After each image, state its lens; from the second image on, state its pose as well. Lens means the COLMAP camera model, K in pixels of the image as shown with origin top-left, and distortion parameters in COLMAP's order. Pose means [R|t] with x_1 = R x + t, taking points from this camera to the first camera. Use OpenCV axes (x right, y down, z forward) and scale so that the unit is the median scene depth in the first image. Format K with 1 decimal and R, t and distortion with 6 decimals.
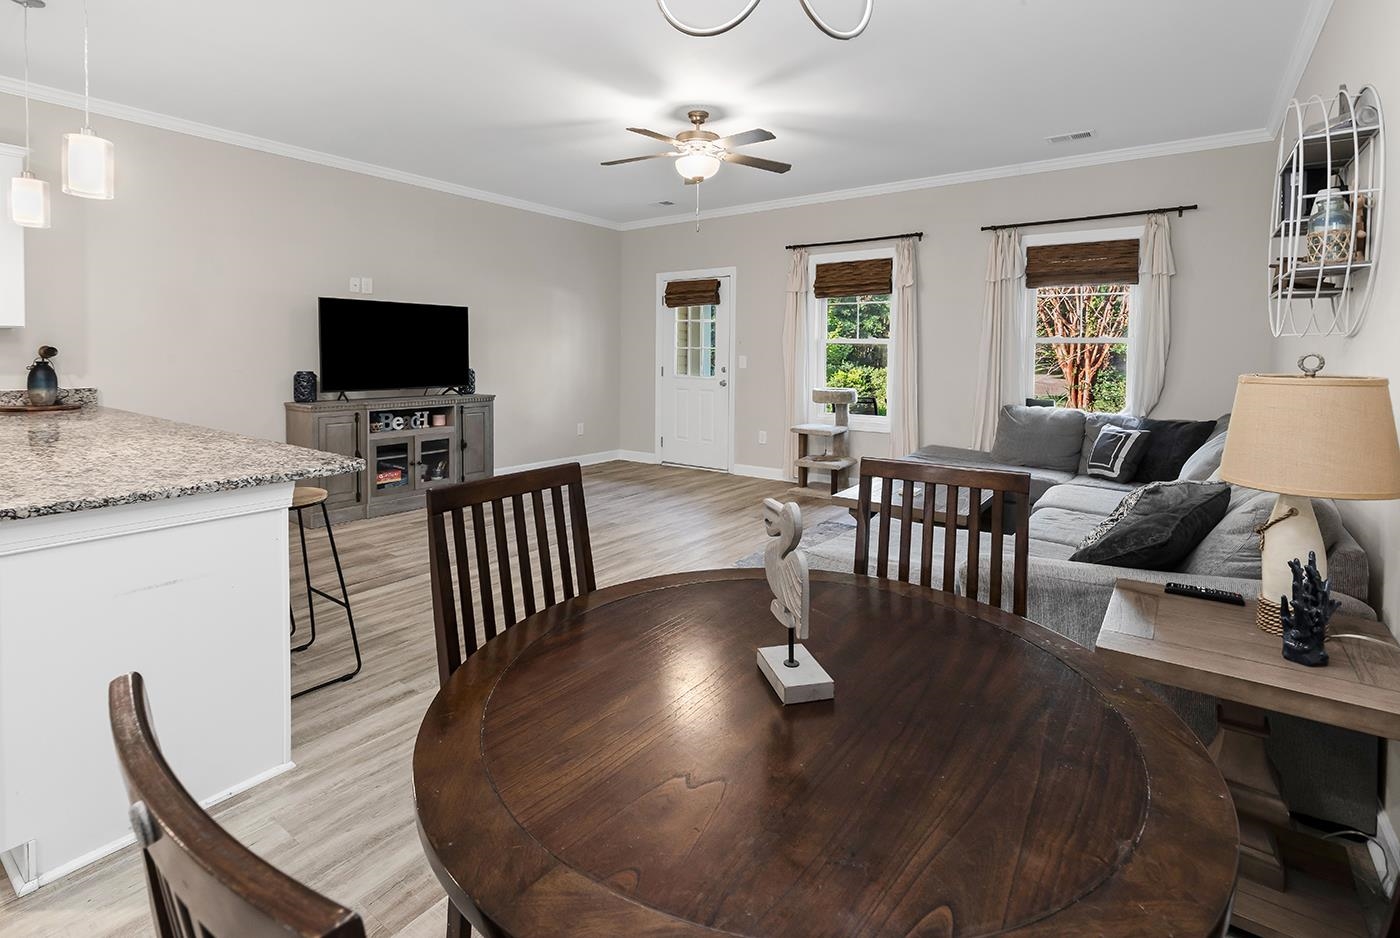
lens RADIAL K [[675.2, 0, 699.0], [0, 675.2, 368.0], [0, 0, 1]] dist [0.002059, 0.000206]
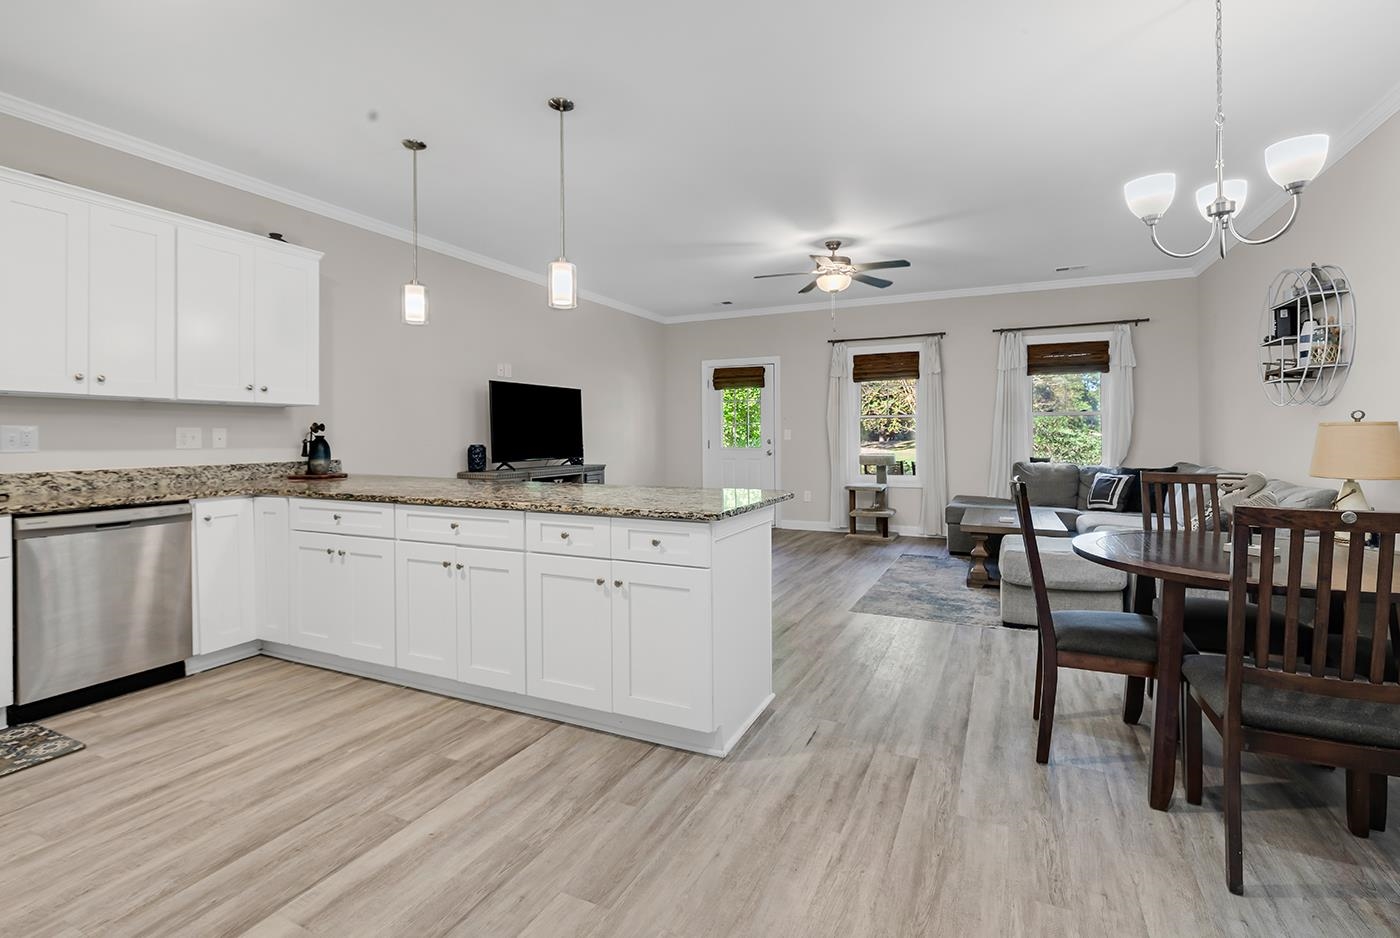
lens RADIAL K [[650.0, 0, 704.4], [0, 650.0, 427.2], [0, 0, 1]] dist [0.001736, -0.000376]
pose [[0.982222, -0.010272, 0.187441, -0.357969], [0.016681, 0.999328, -0.032646, 0.015701], [-0.186980, 0.035192, 0.981733, -0.137581]]
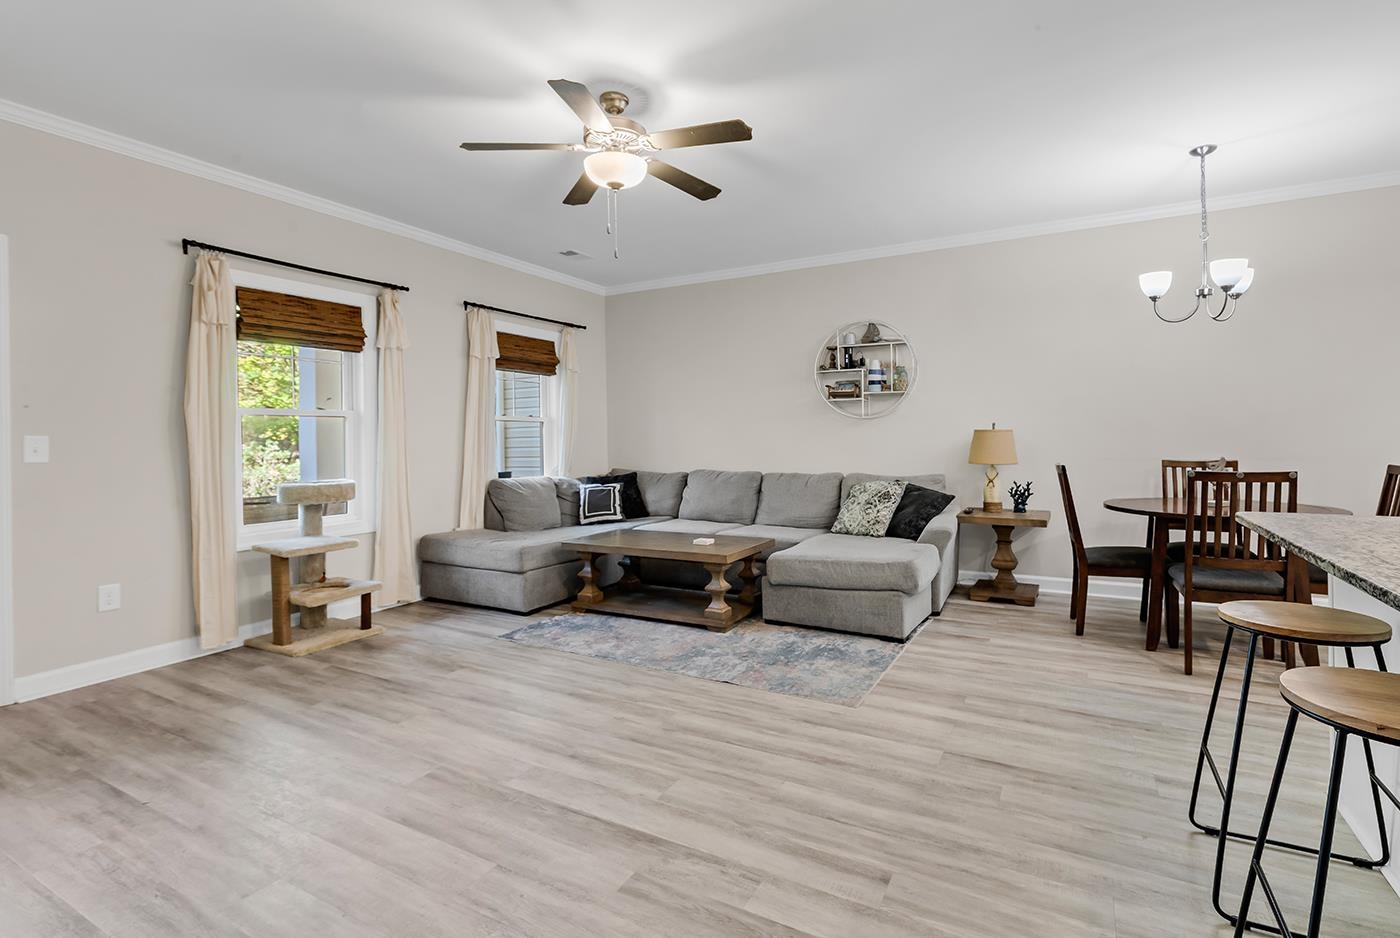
lens RADIAL K [[650.0, 0, 704.4], [0, 650.0, 427.2], [0, 0, 1]] dist [0.001736, -0.000376]
pose [[-0.132877, 0.012164, 0.991058, -0.527001], [0.034249, 0.999384, -0.007674, -0.005340], [-0.990541, 0.032924, -0.133212, 0.738287]]
